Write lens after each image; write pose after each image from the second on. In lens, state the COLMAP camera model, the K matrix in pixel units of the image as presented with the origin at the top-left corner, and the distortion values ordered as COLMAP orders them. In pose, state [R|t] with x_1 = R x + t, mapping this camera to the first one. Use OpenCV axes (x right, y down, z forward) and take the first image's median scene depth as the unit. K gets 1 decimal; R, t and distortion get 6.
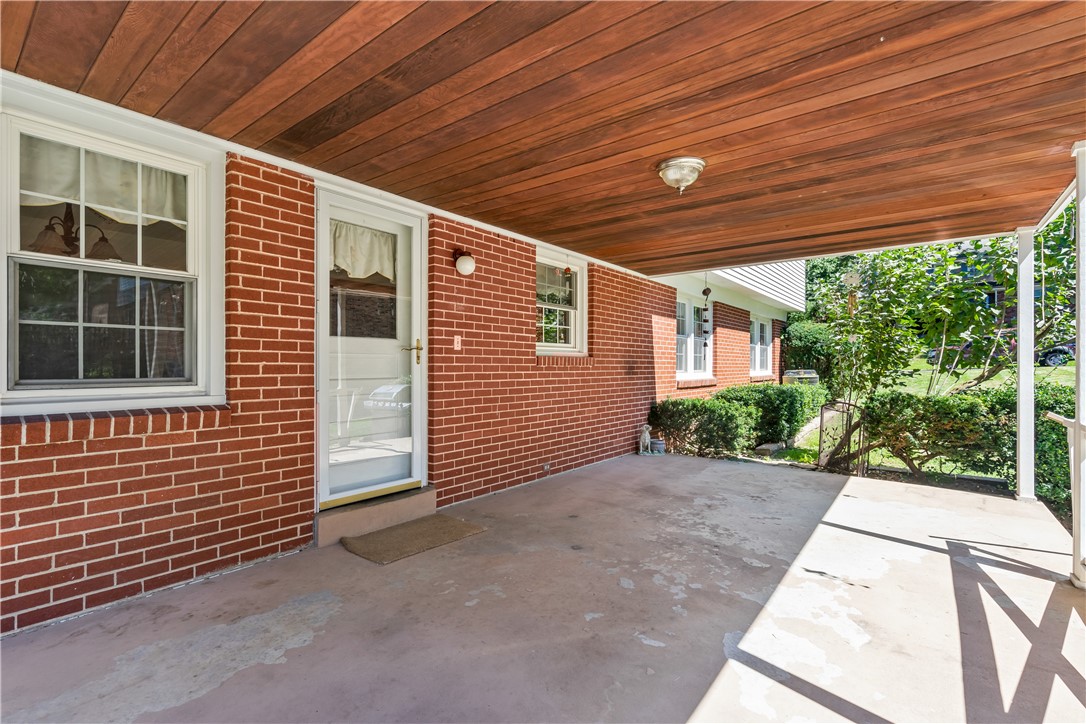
lens RADIAL K [[495.6, 0, 543.9], [0, 495.6, 365.0], [0, 0, 1]] dist [-0.003752, 0.002532]
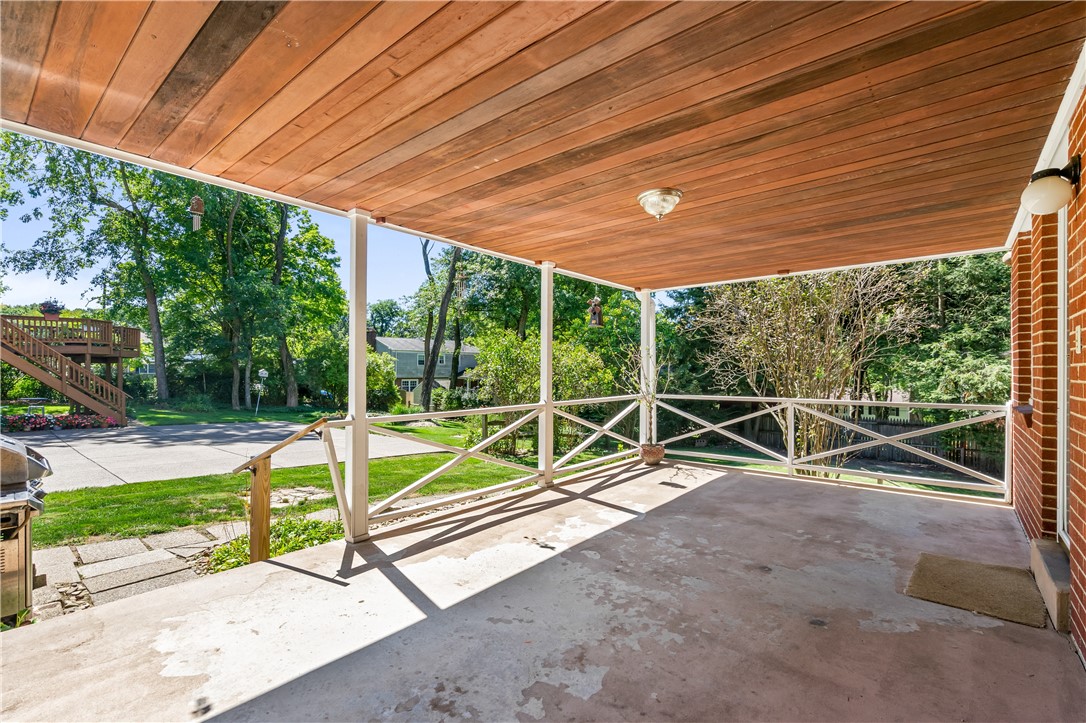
lens RADIAL K [[495.6, 0, 540.4], [0, 495.6, 368.6], [0, 0, 1]] dist [-0.003752, 0.002532]
pose [[-0.999286, -0.004488, 0.037512, 0.483655], [-0.004560, 0.999988, -0.001826, -0.016420], [-0.037503, -0.001996, -0.999295, 2.045134]]
